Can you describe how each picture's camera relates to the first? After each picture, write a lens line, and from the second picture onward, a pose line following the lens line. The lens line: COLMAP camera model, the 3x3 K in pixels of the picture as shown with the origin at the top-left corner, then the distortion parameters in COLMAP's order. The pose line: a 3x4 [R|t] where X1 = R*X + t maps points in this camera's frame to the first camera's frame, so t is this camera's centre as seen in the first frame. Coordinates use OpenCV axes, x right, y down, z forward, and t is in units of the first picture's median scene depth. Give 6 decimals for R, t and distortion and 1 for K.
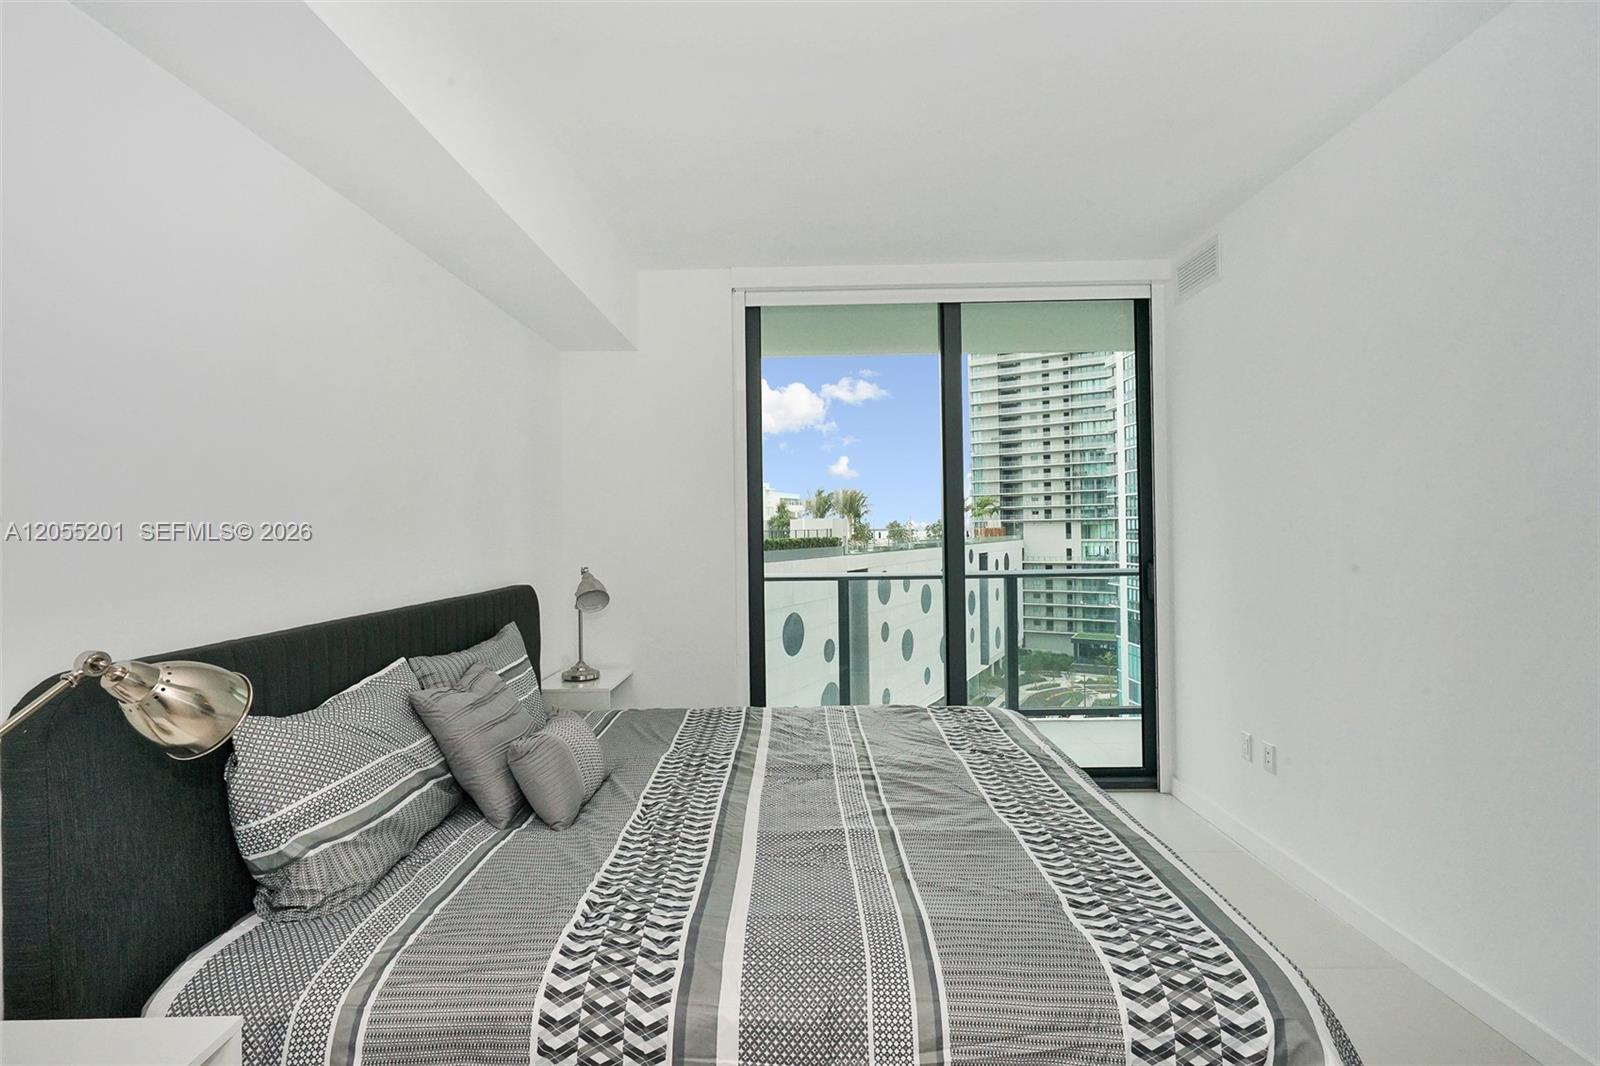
lens RADIAL K [[722.4, 0, 798.6], [0, 722.4, 525.0], [0, 0, 1]] dist [-0.003250, 0.000088]
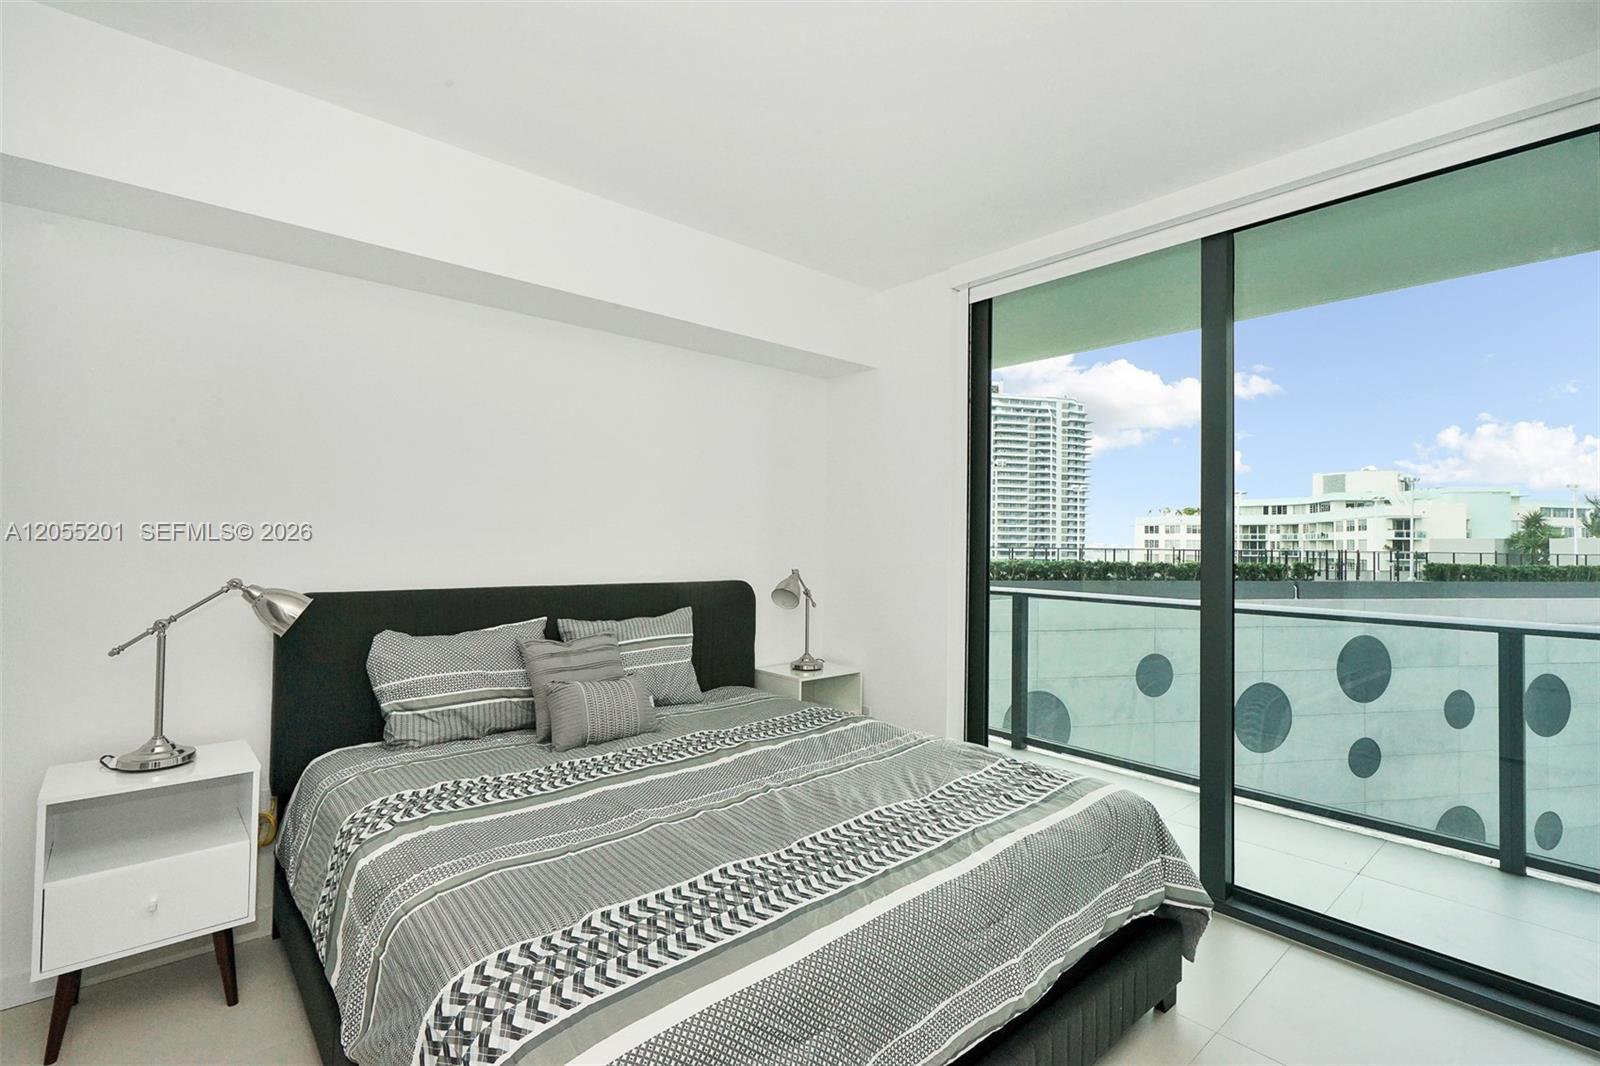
lens RADIAL K [[724.6, 0, 799.7], [0, 724.6, 527.4], [0, 0, 1]] dist [0.002238, 0.000833]
pose [[0.673138, 0.010659, -0.739440, 0.697809], [-0.020778, 0.999774, -0.004502, -0.002304], [0.739225, 0.018395, 0.673208, 0.297712]]
